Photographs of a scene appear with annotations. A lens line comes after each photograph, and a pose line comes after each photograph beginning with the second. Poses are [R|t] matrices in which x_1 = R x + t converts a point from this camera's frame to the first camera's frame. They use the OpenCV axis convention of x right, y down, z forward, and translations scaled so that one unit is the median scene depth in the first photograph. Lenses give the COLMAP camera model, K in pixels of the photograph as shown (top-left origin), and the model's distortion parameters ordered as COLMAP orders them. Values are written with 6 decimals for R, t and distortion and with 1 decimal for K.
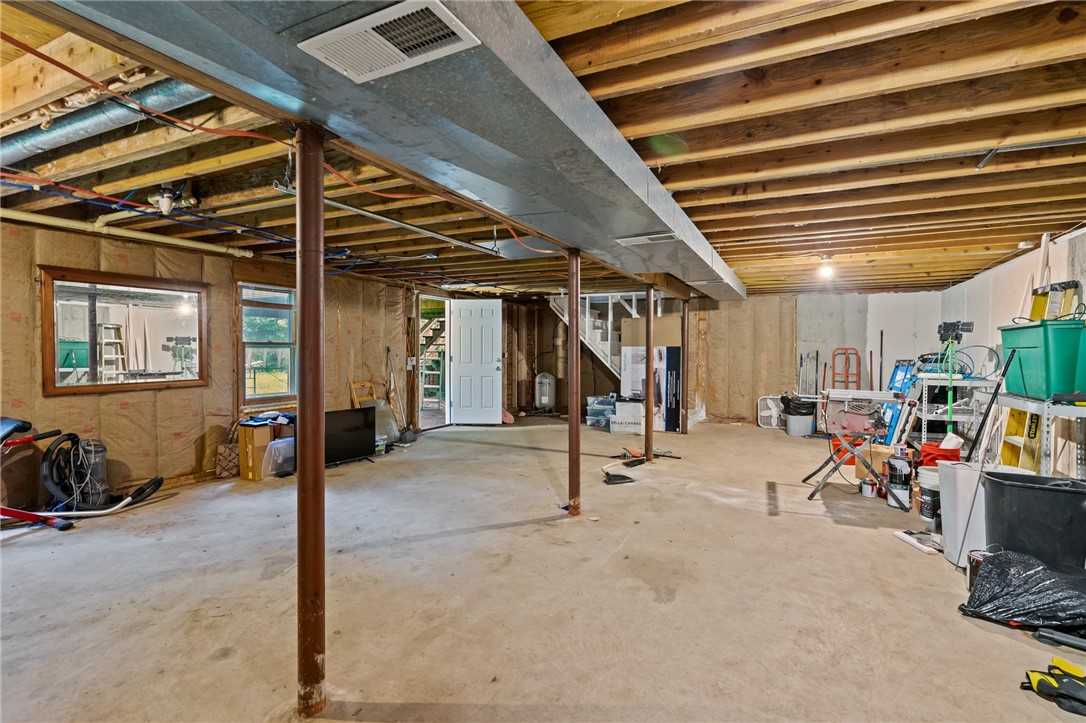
lens RADIAL K [[518.0, 0, 543.1], [0, 518.0, 366.8], [0, 0, 1]] dist [0.003848, 0.000339]
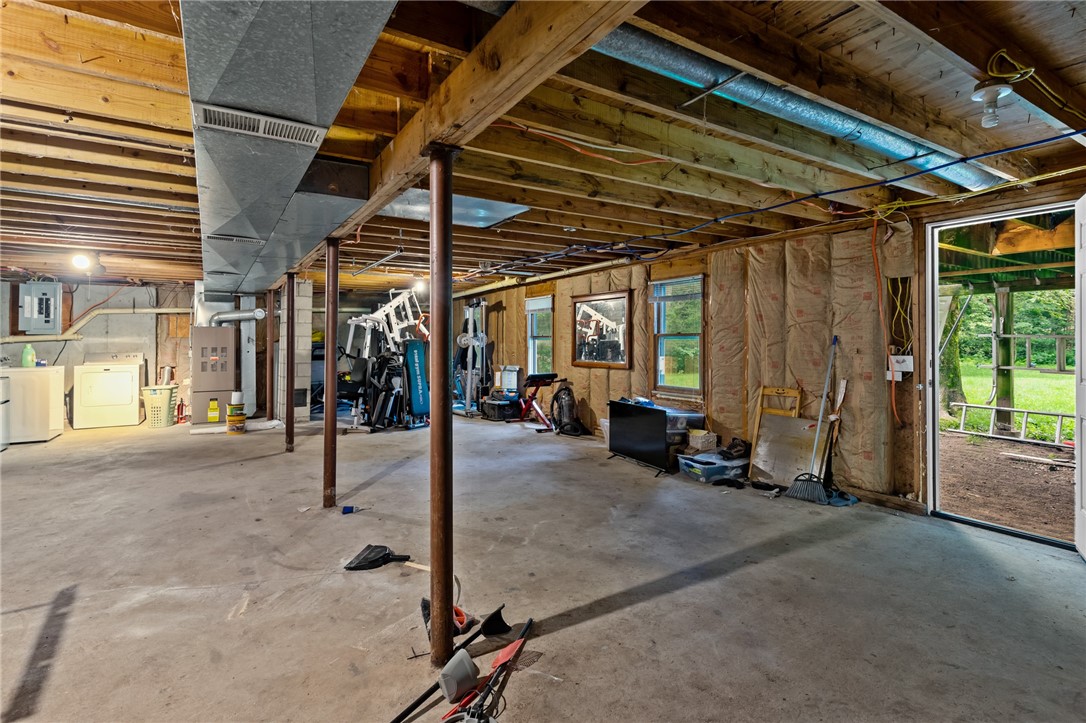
lens RADIAL K [[531.1, 0, 542.6], [0, 531.1, 350.4], [0, 0, 1]] dist [0.001242, 0.000262]
pose [[-0.527106, 0.008524, -0.849757, 0.648589], [-0.030647, 0.999109, 0.029033, -0.048537], [0.849247, 0.041346, -0.526375, 1.723133]]
